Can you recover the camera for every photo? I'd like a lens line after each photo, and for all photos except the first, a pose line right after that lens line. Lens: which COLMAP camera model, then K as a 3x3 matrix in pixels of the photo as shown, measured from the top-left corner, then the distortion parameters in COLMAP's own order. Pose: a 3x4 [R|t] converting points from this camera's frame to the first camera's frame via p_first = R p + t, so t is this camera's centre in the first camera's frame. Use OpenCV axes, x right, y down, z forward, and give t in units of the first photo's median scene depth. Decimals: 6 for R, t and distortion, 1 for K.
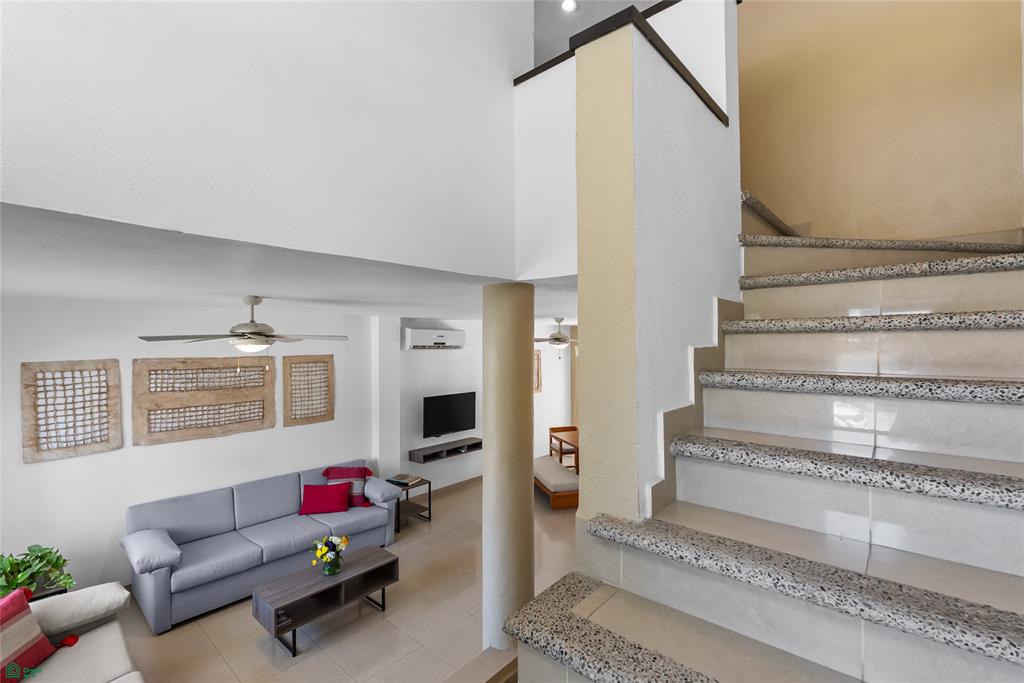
lens RADIAL K [[448.5, 0, 514.9], [0, 448.5, 340.6], [0, 0, 1]] dist [-0.000423, -0.001449]
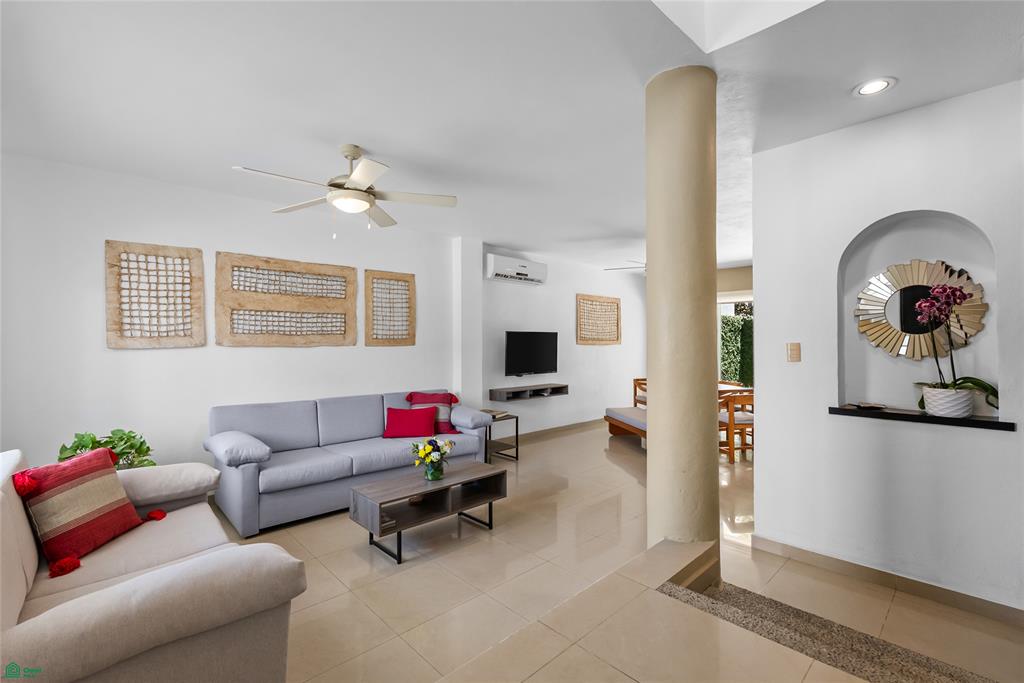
lens RADIAL K [[448.5, 0, 514.9], [0, 448.5, 340.6], [0, 0, 1]] dist [-0.000423, -0.001449]
pose [[0.996049, 0.004270, -0.088708, -0.149999], [-0.004214, 0.999991, 0.000816, 0.209791], [0.088711, -0.000439, 0.996057, 0.129290]]
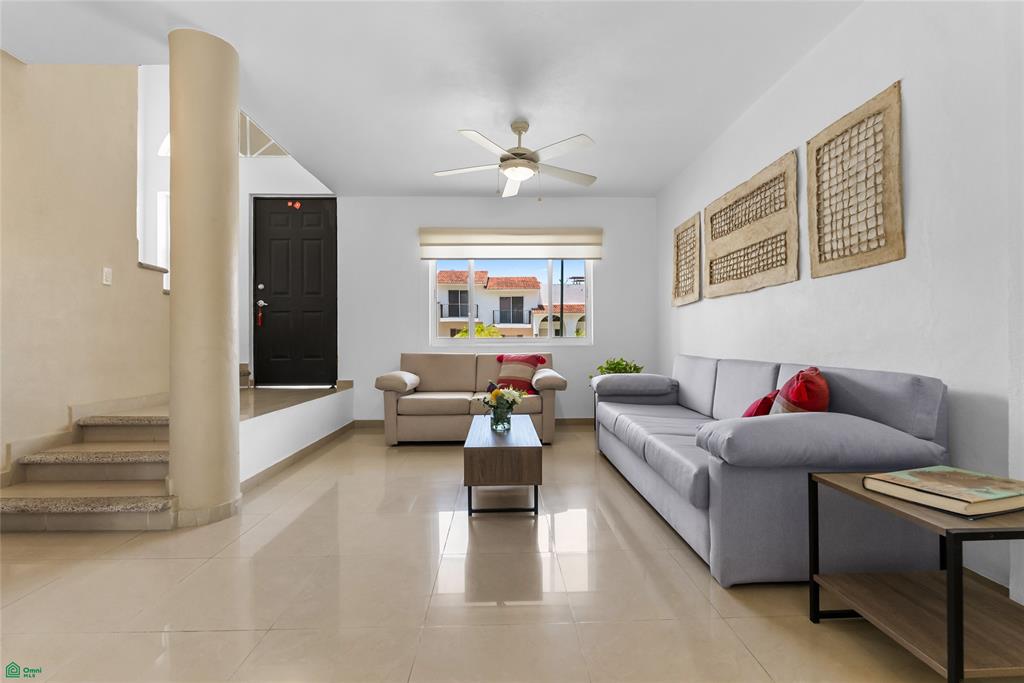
lens RADIAL K [[448.5, 0, 514.9], [0, 448.5, 340.6], [0, 0, 1]] dist [-0.000423, -0.001449]
pose [[-0.727862, 0.002526, -0.685719, 0.093756], [0.009863, 0.999928, -0.006786, 0.307781], [0.685653, -0.011703, -0.727835, 1.329748]]
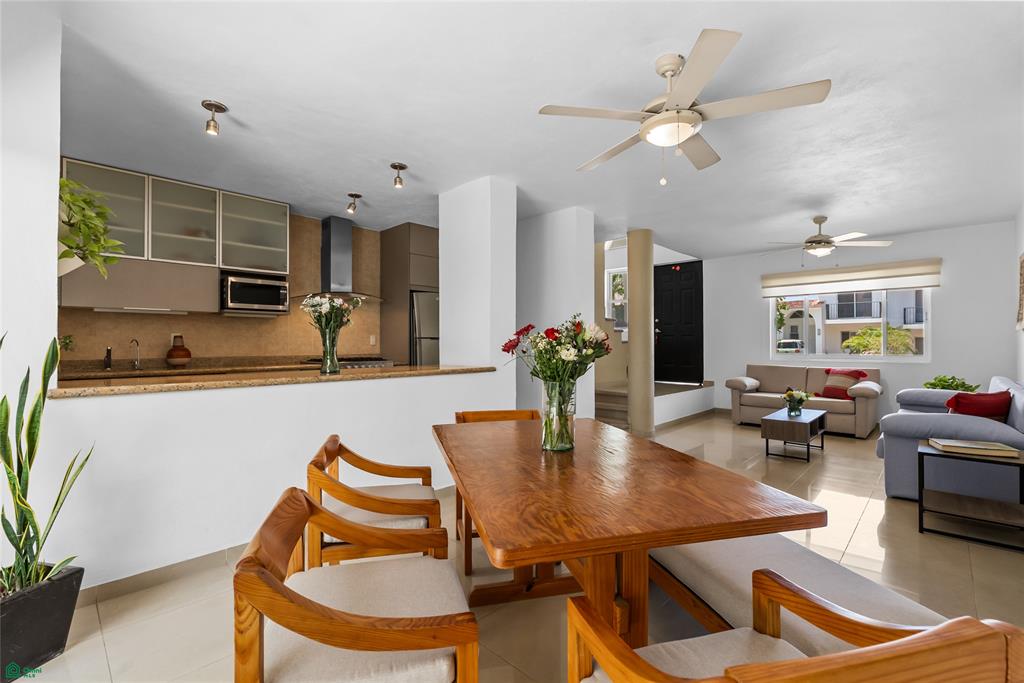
lens RADIAL K [[448.5, 0, 514.9], [0, 448.5, 340.6], [0, 0, 1]] dist [-0.000423, -0.001449]
pose [[-0.999139, 0.005017, 0.041184, 0.297481], [0.004481, 0.999904, -0.013106, 0.261695], [-0.041246, -0.012910, -0.999066, 1.955249]]
